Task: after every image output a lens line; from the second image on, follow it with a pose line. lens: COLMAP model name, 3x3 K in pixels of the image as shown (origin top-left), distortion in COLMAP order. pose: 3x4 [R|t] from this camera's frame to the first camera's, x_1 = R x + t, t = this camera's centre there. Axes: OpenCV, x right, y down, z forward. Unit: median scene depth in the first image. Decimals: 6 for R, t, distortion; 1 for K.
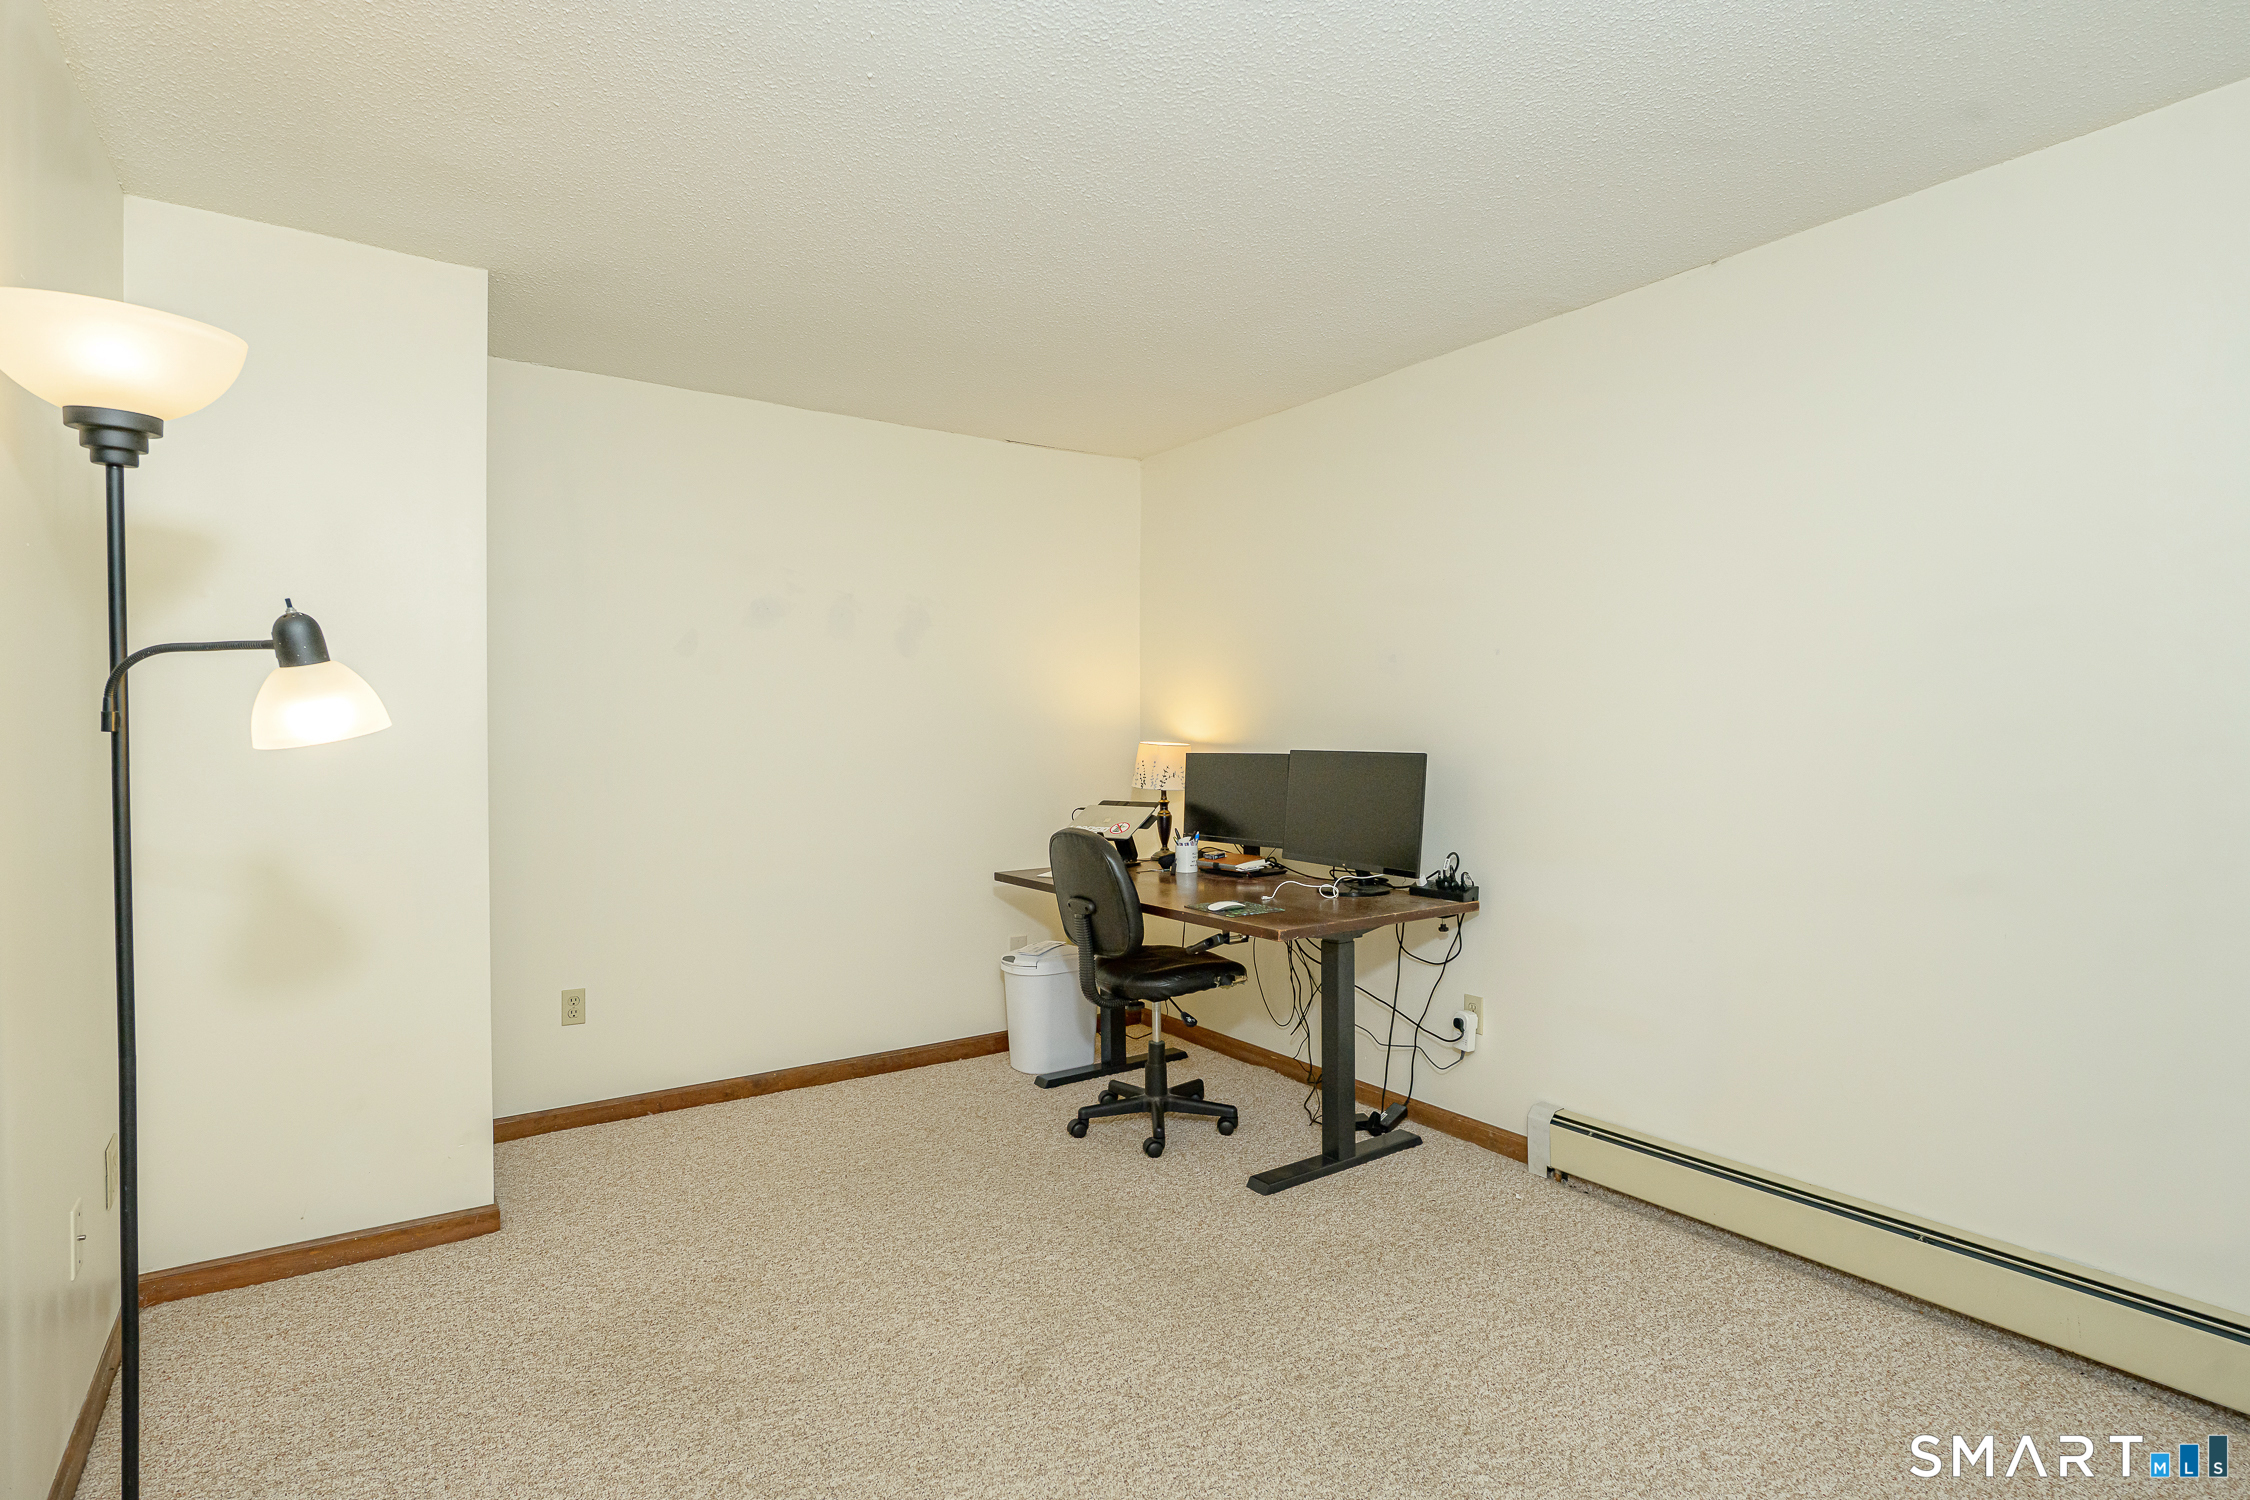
lens RADIAL K [[1140.4, 0, 1131.3], [0, 1140.4, 760.1], [0, 0, 1]] dist [-0.000200, -0.002054]
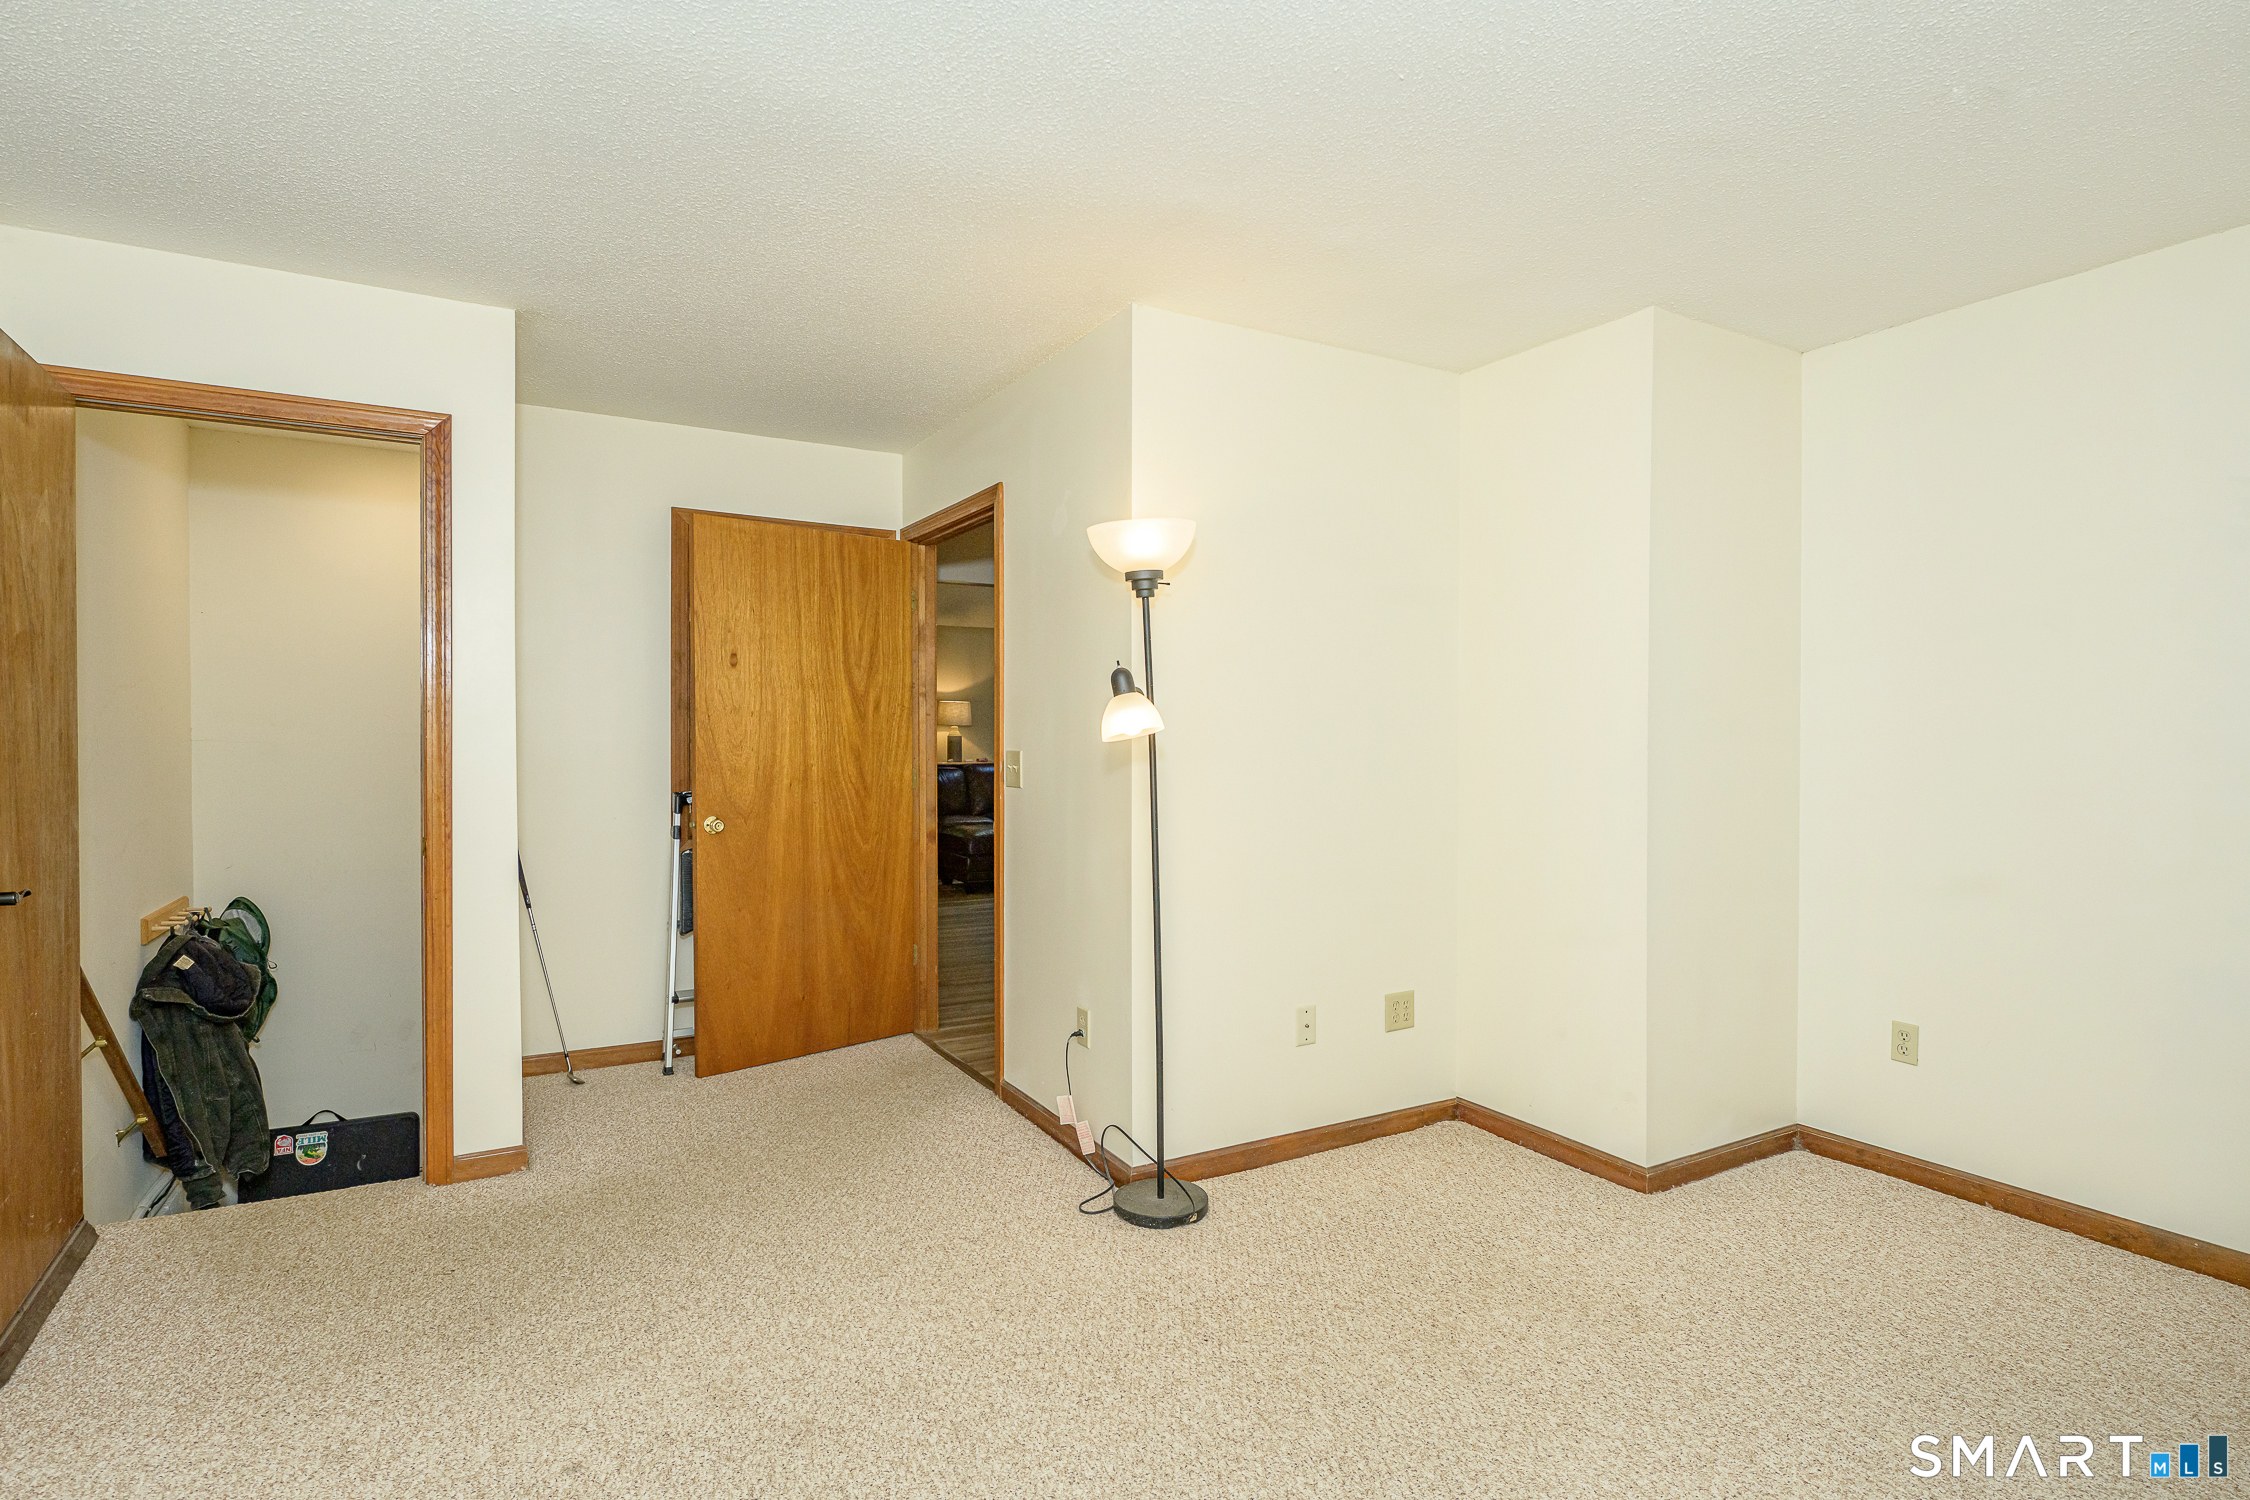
lens RADIAL K [[1140.4, 0, 1132.3], [0, 1140.4, 732.9], [0, 0, 1]] dist [-0.000200, -0.002054]
pose [[-0.083694, -0.000011, -0.996492, 1.071543], [-0.027046, 0.999632, 0.002260, -0.026044], [0.996124, 0.027140, -0.083663, 1.124604]]
